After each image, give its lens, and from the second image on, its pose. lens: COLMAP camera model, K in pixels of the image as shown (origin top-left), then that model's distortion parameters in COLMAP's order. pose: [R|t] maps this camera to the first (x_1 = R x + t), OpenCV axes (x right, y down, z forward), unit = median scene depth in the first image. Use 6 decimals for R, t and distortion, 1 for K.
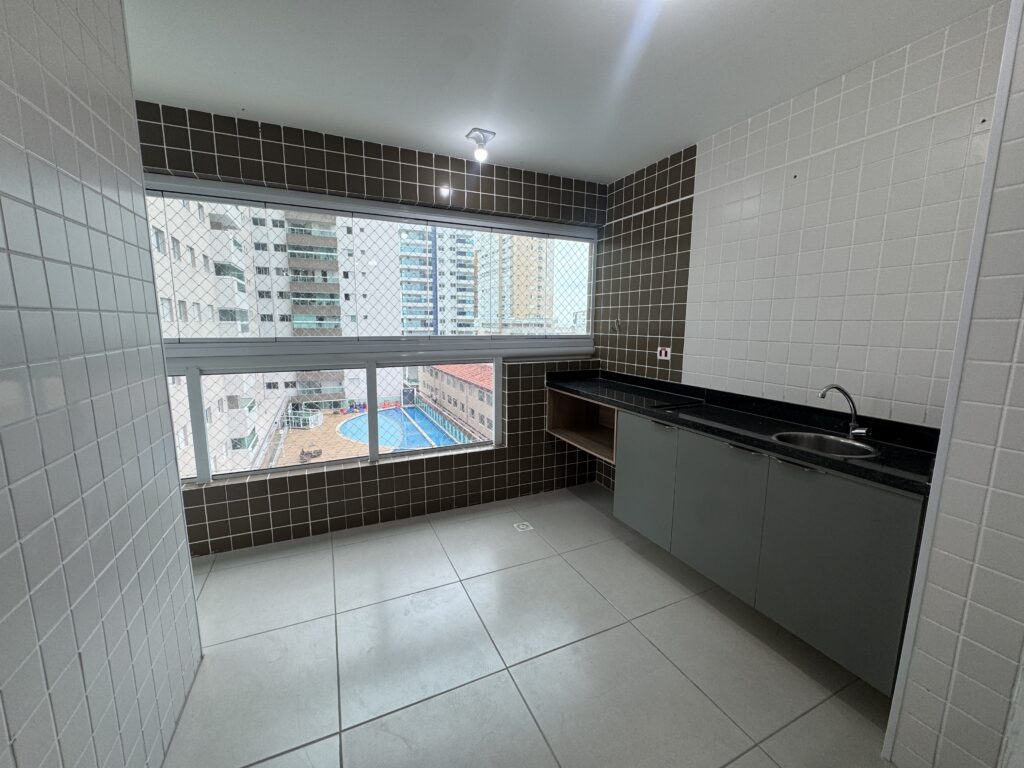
lens RADIAL K [[405.7, 0, 510.9], [0, 405.7, 384.3], [0, 0, 1]] dist [-0.003959, 0.000509]
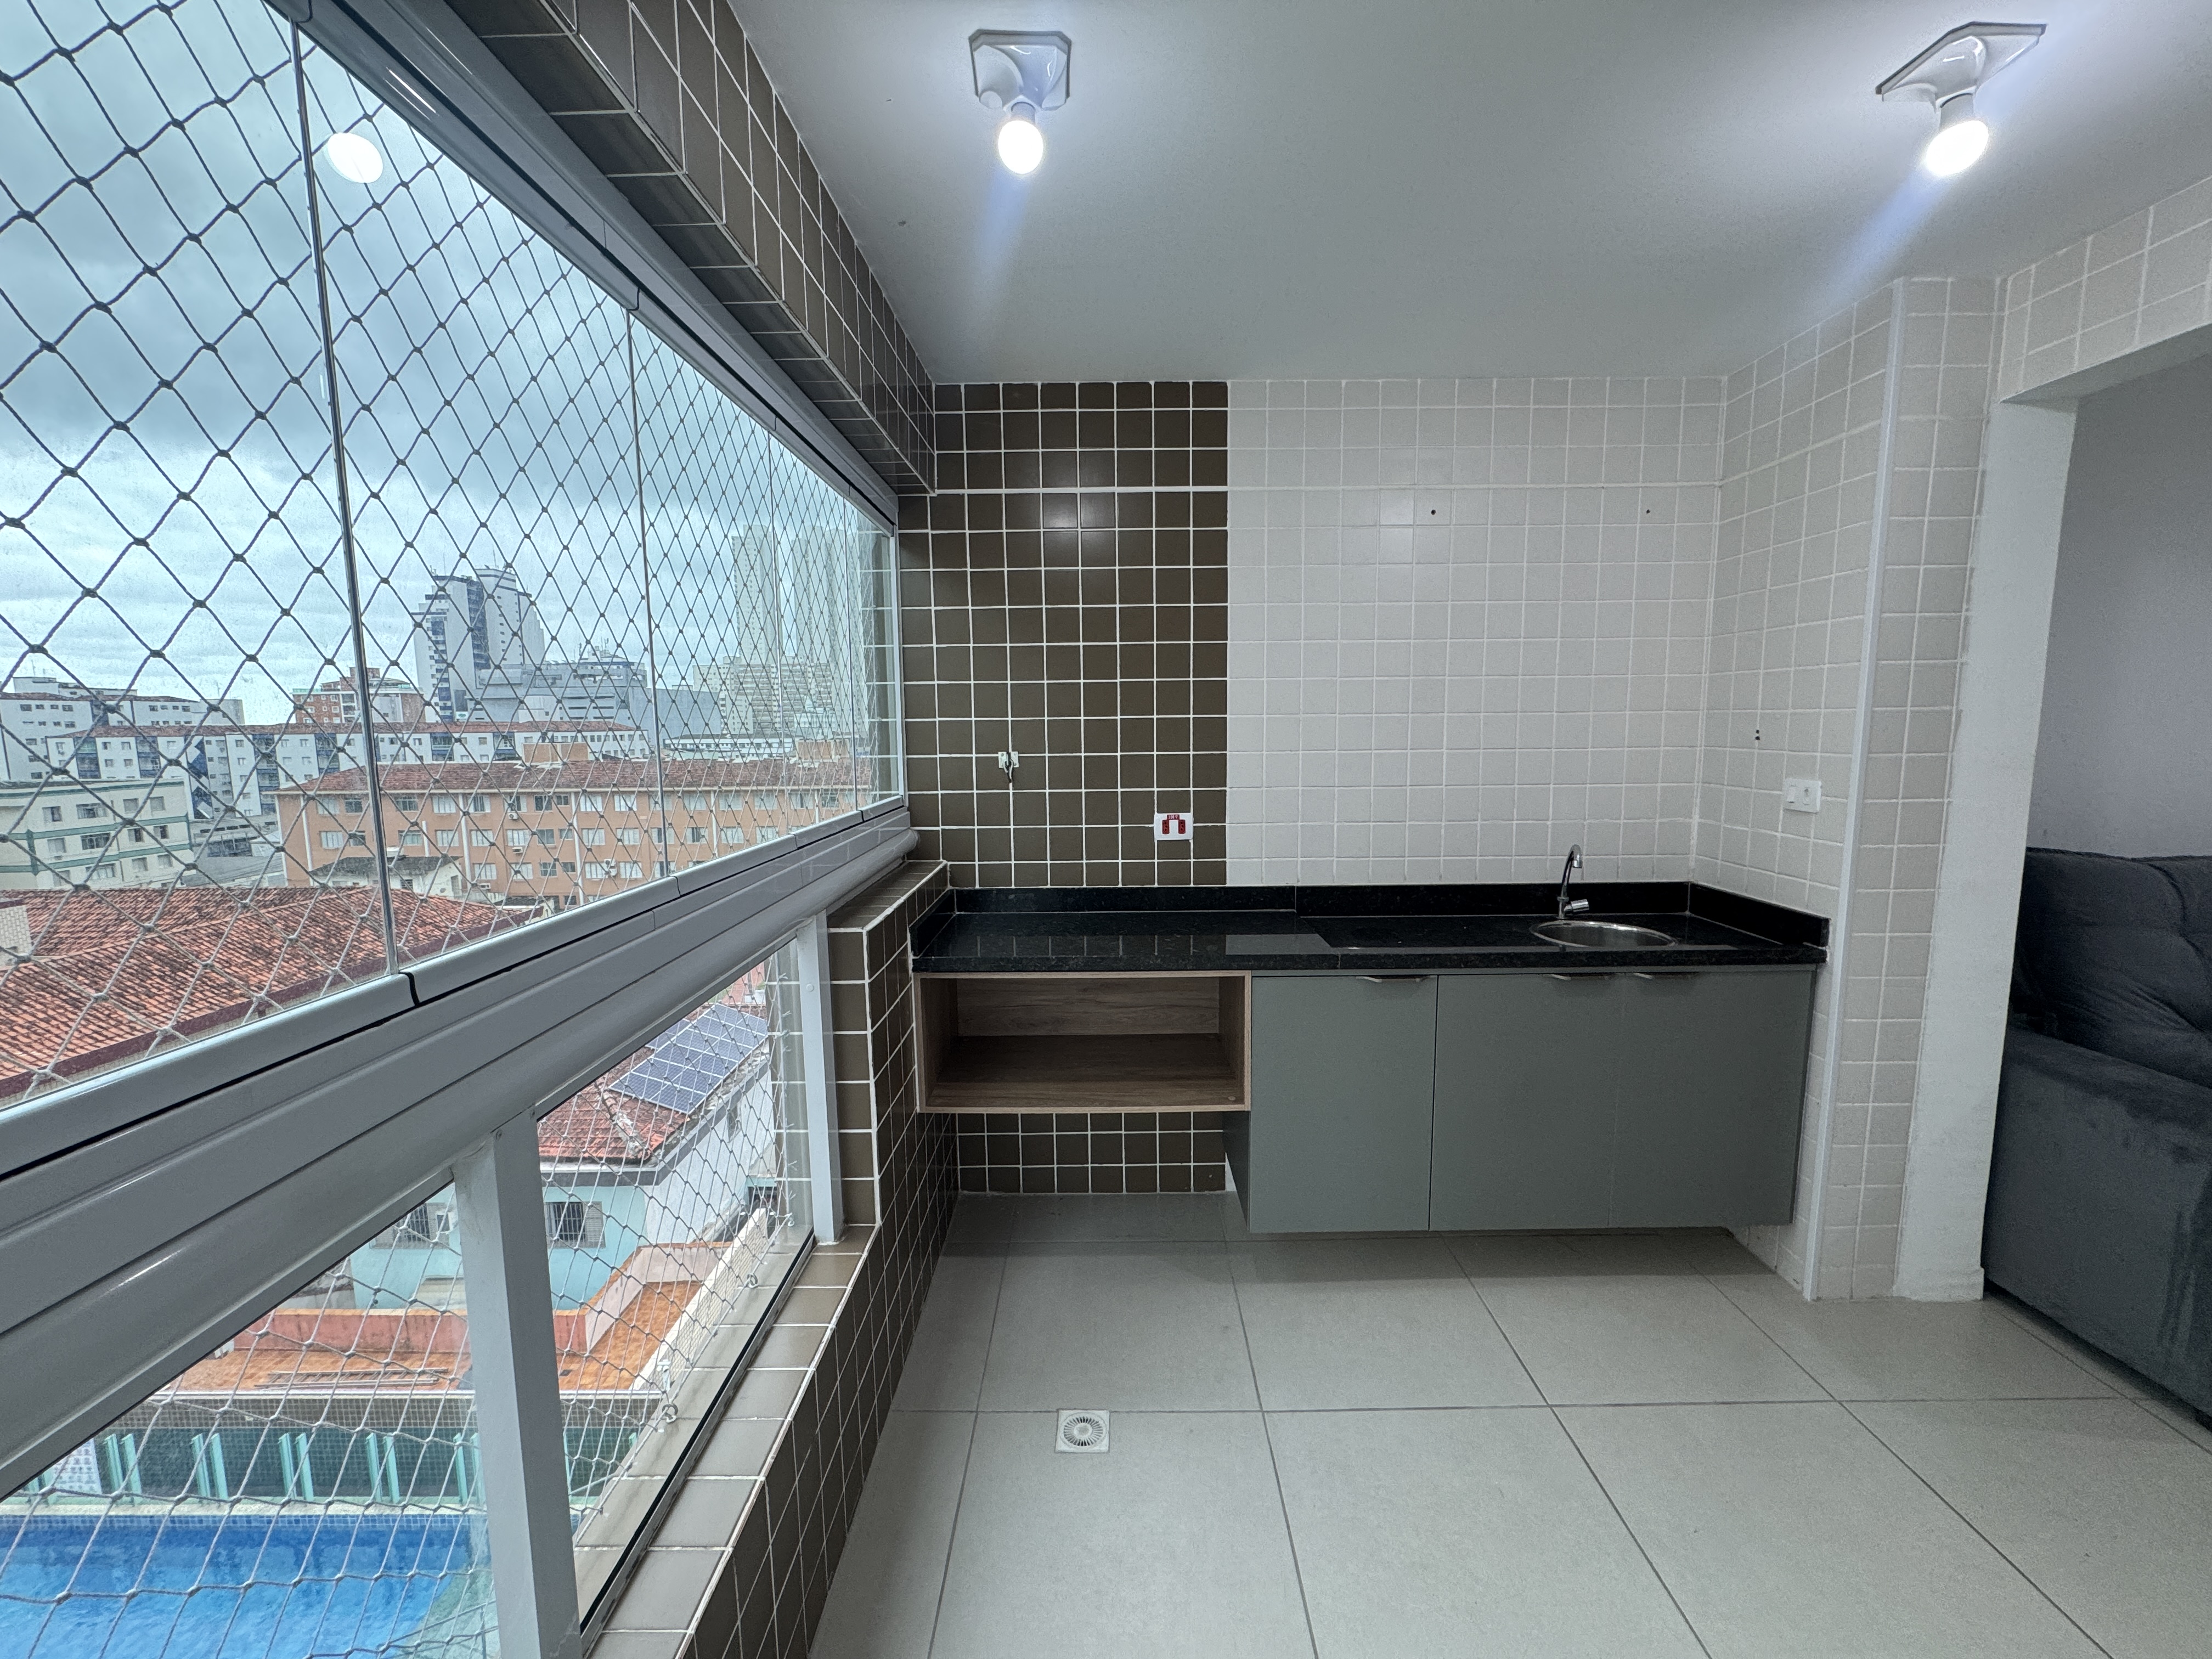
lens RADIAL K [[876.5, 0, 1108.4], [0, 876.5, 829.9], [0, 0, 1]] dist [-0.003959, 0.000509]
pose [[0.417822, -0.121221, 0.900406, -0.033883], [0.150823, 0.986562, 0.062833, -0.009441], [-0.895923, 0.109549, 0.430490, 0.043116]]
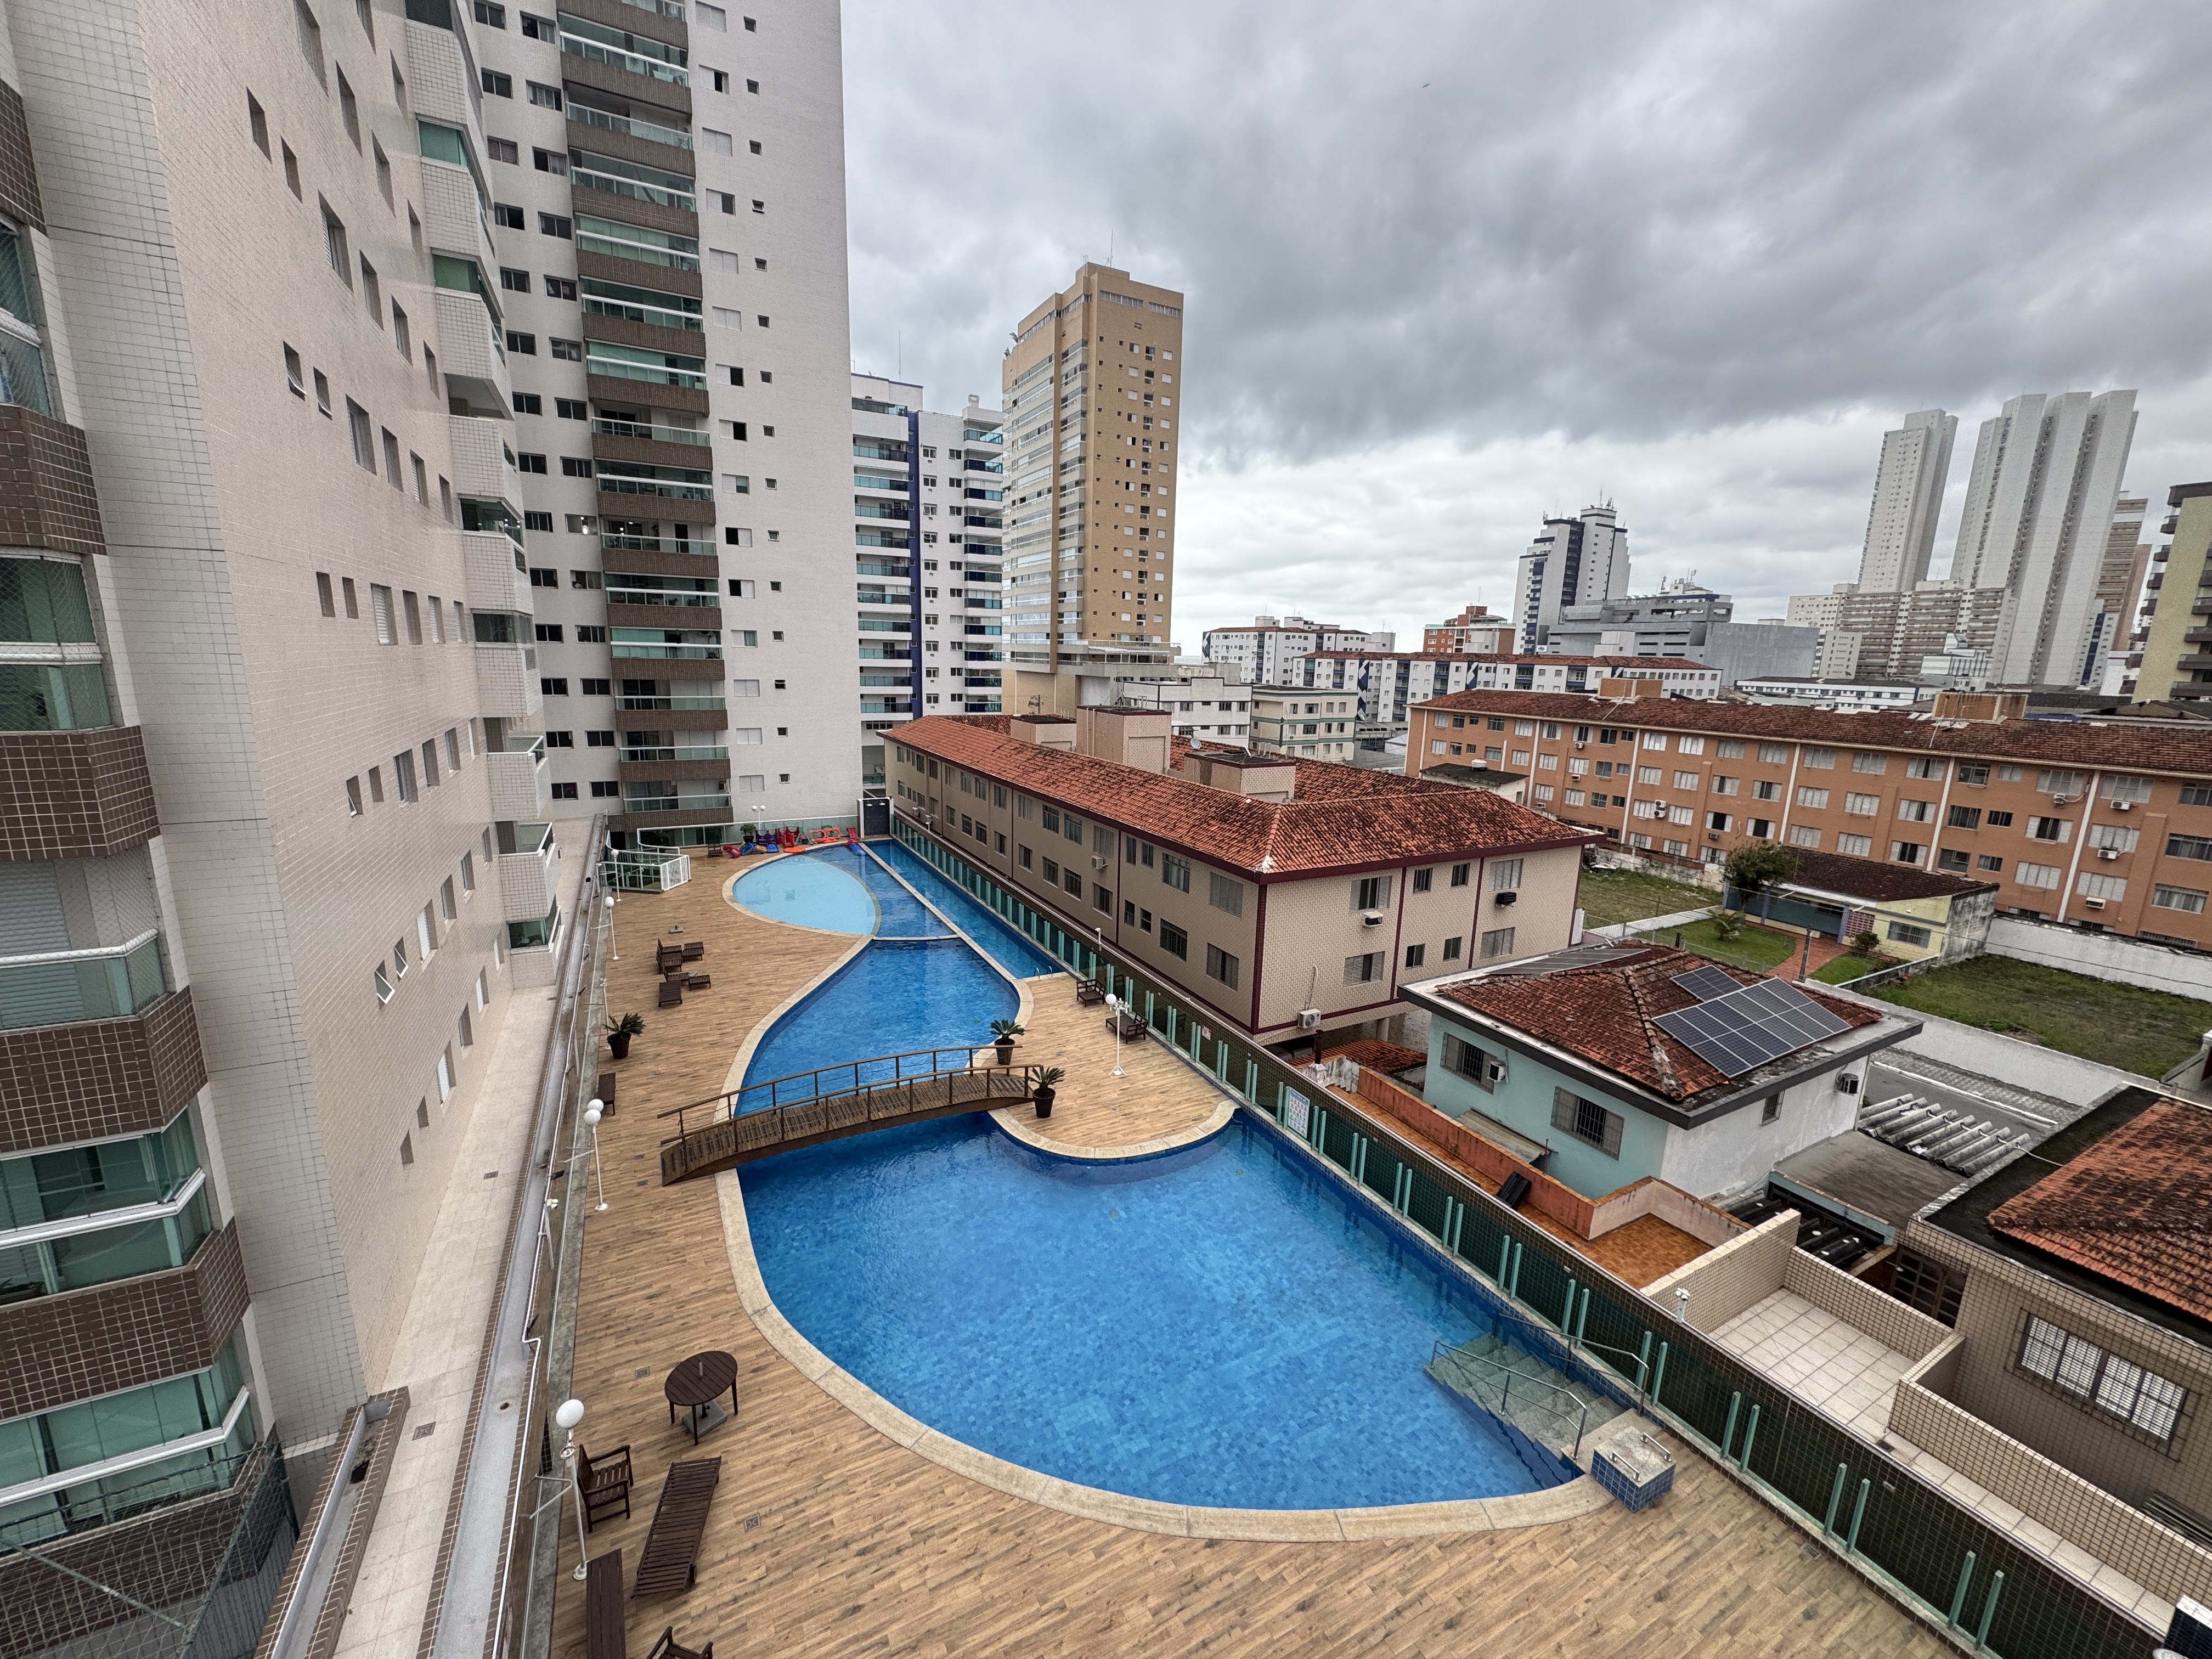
lens RADIAL K [[876.5, 0, 1104.1], [0, 876.5, 828.0], [0, 0, 1]] dist [-0.003959, 0.000509]
pose [[0.998269, 0.007185, 0.058365, -0.084842], [-0.010015, 0.998781, 0.048339, -0.010266], [-0.057947, -0.048839, 0.997124, 0.040270]]
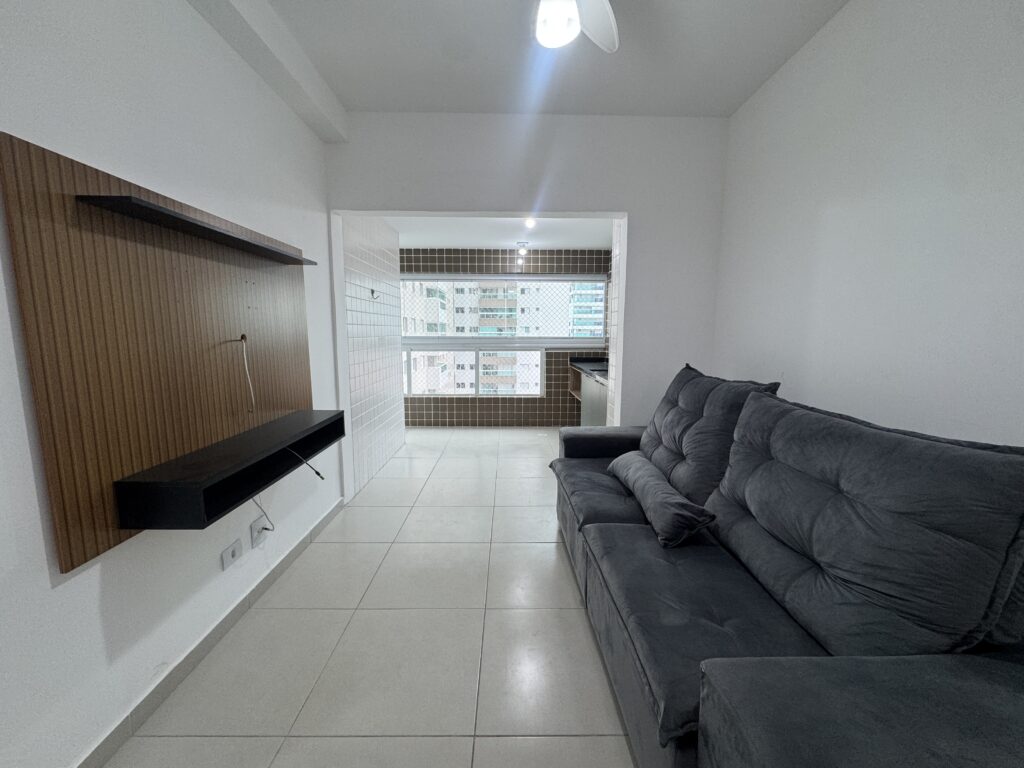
lens RADIAL K [[405.7, 0, 507.8], [0, 405.7, 385.1], [0, 0, 1]] dist [-0.003959, 0.000509]
pose [[0.910272, 0.049448, -0.411047, 0.045345], [-0.059254, 0.998181, -0.011139, 0.010049], [0.409748, 0.034496, 0.911546, -0.057186]]
